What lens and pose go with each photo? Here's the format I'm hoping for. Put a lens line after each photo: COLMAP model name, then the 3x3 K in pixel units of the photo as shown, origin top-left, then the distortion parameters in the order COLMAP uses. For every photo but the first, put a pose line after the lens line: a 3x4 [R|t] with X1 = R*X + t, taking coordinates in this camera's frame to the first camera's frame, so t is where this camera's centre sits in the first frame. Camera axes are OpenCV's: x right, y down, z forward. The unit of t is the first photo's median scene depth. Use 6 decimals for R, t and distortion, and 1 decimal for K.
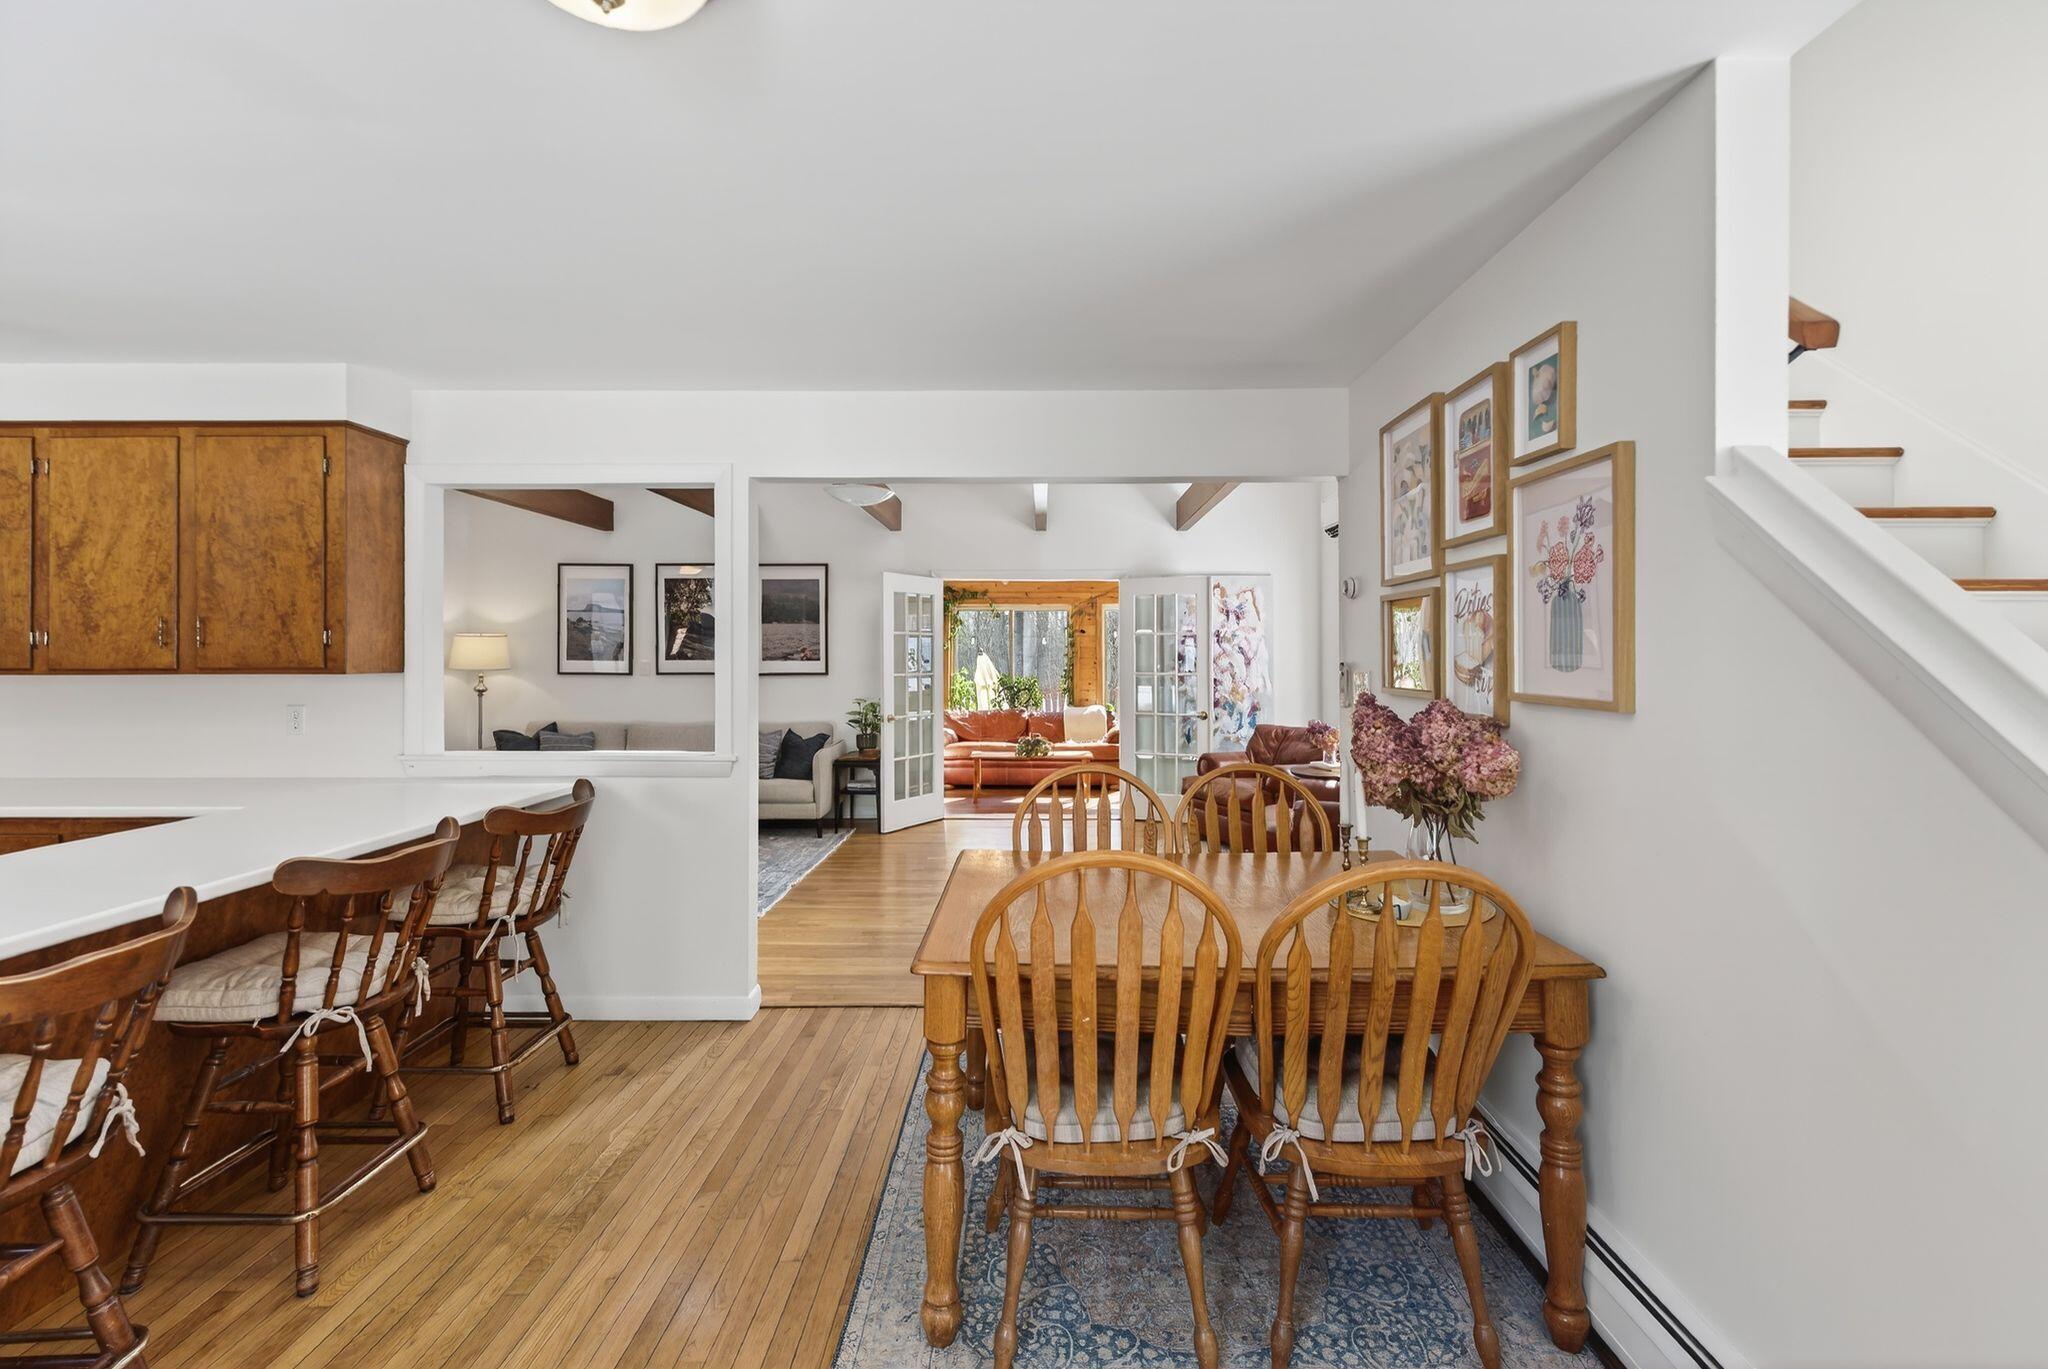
lens RADIAL K [[907.8, 0, 999.6], [0, 907.8, 652.6], [0, 0, 1]] dist [0.012092, -0.002475]
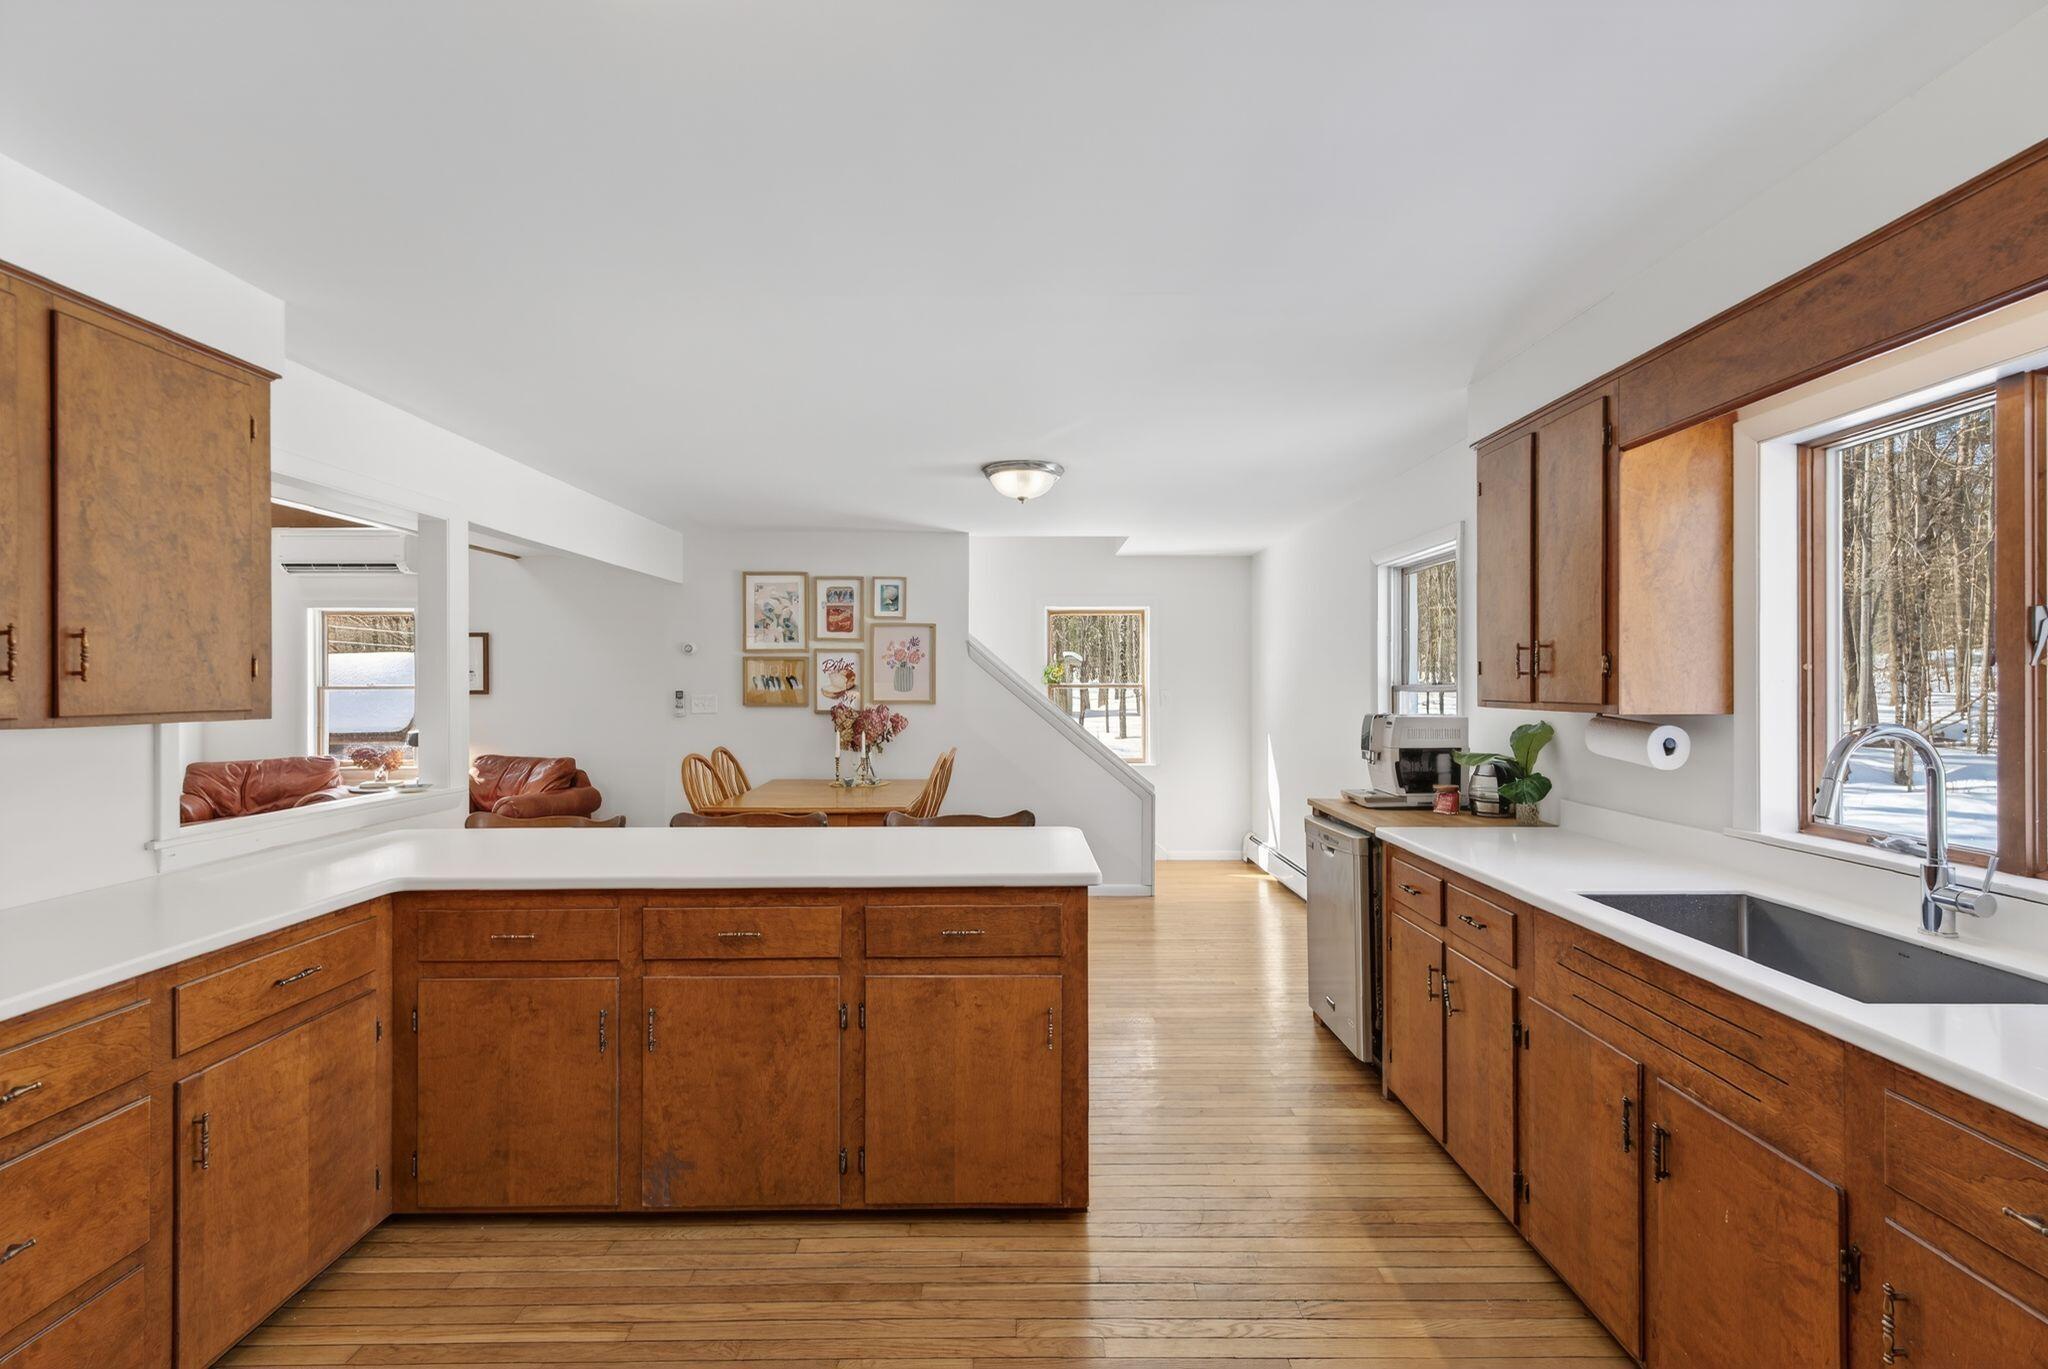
lens RADIAL K [[907.8, 0, 1028.1], [0, 907.8, 680.4], [0, 0, 1]] dist [0.012092, -0.002475]
pose [[-0.030466, 0.003442, 0.999530, -1.465973], [-0.001236, 0.999993, -0.003481, -0.004935], [-0.999535, -0.001341, -0.030461, 0.411403]]
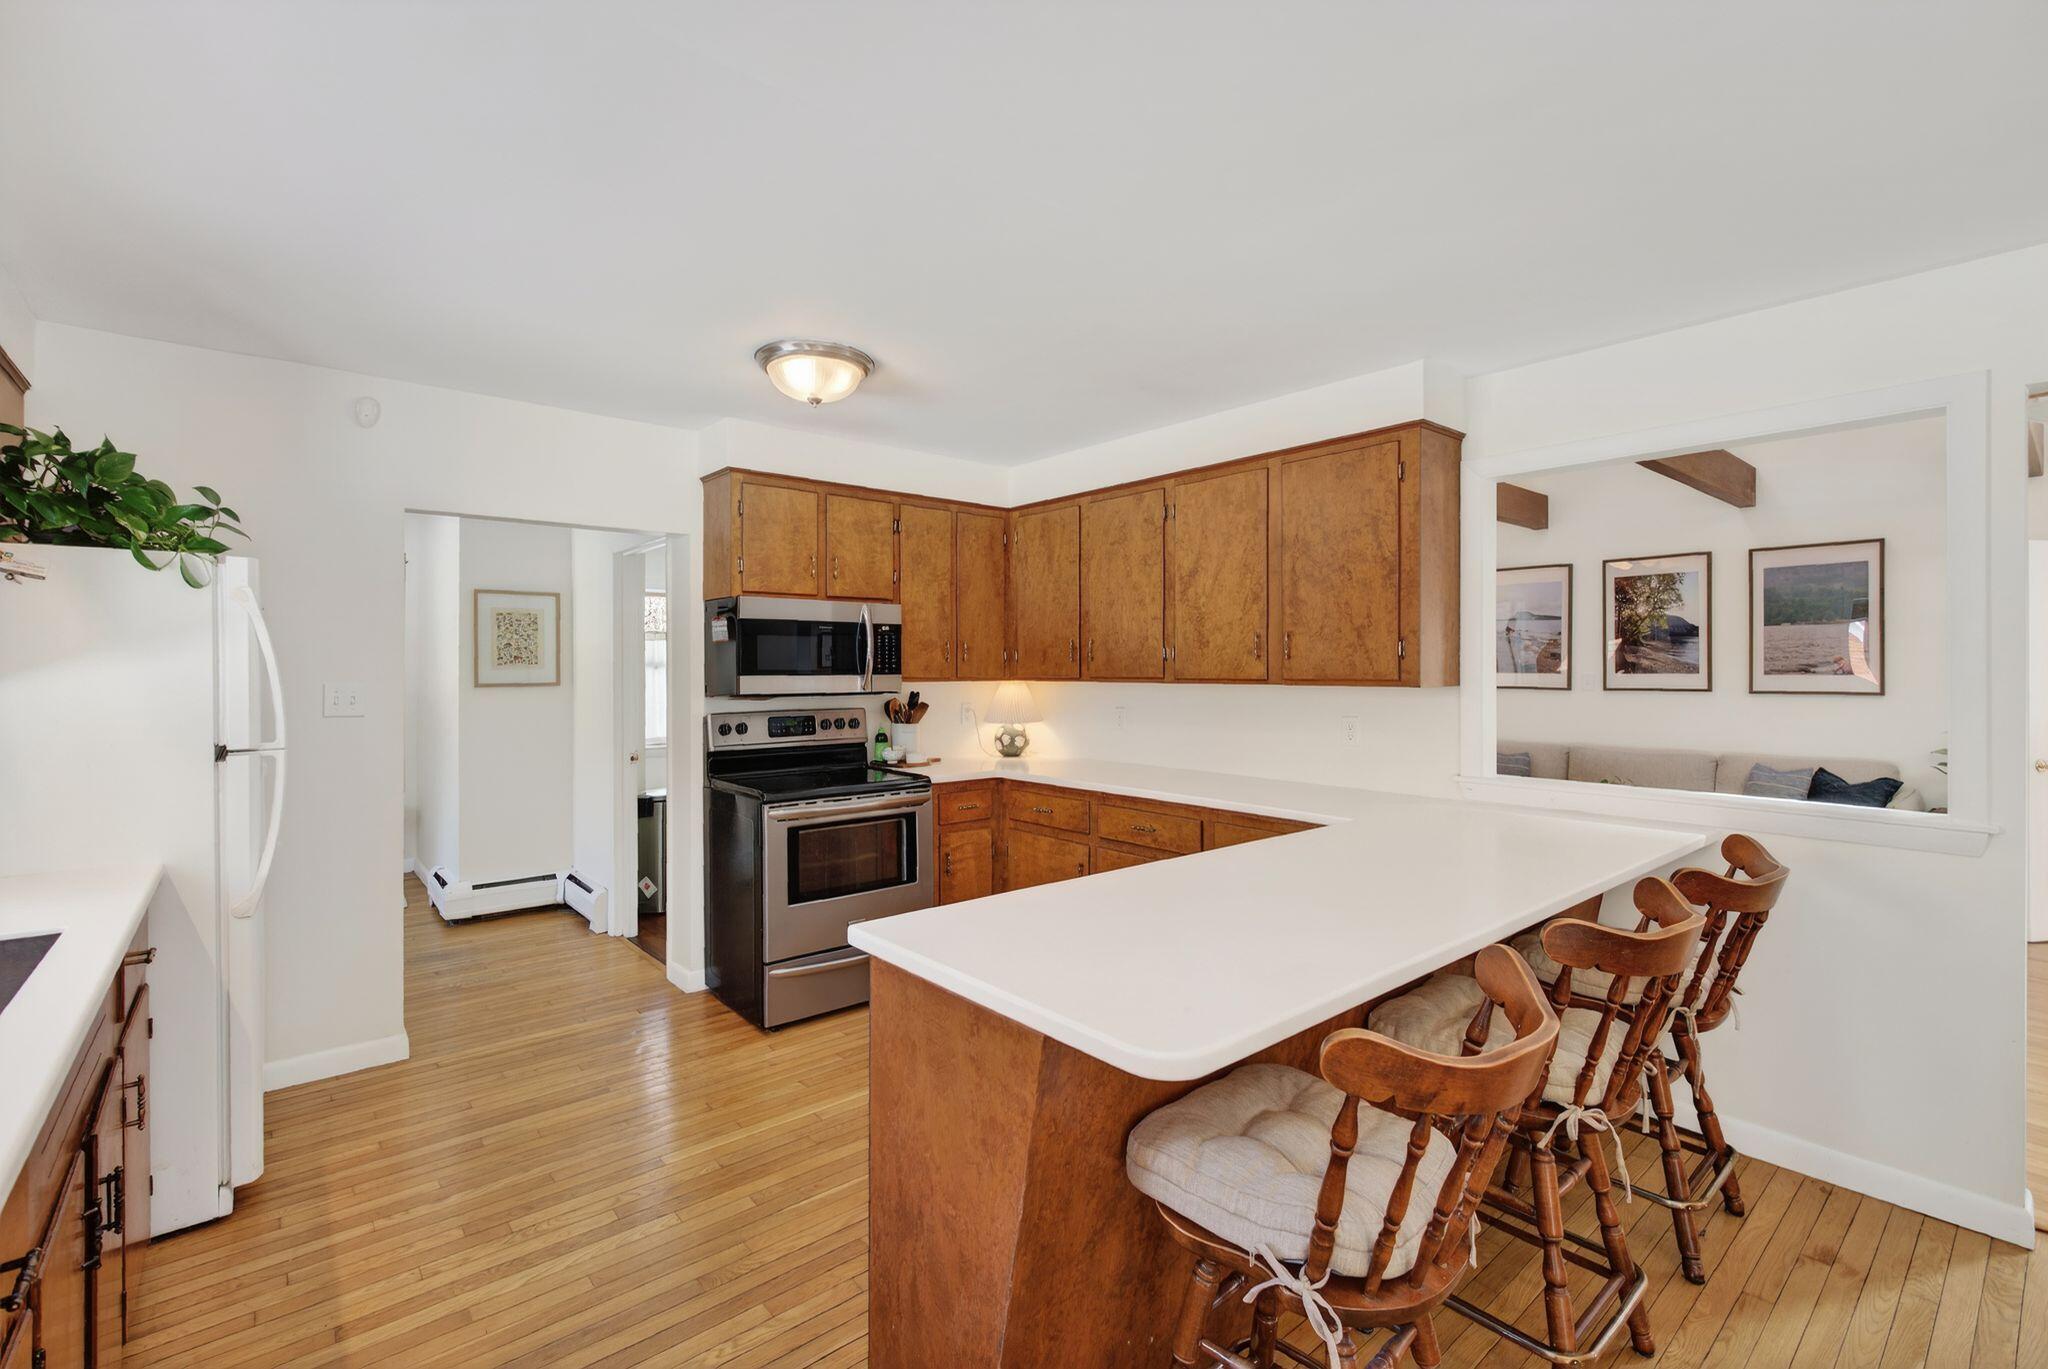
lens RADIAL K [[907.8, 0, 1012.4], [0, 907.8, 663.2], [0, 0, 1]] dist [0.012092, -0.002475]
pose [[0.656376, -0.002761, -0.754429, -0.279794], [0.001396, 0.999996, -0.002445, 0.000297], [0.754433, 0.000552, 0.656377, 0.058210]]
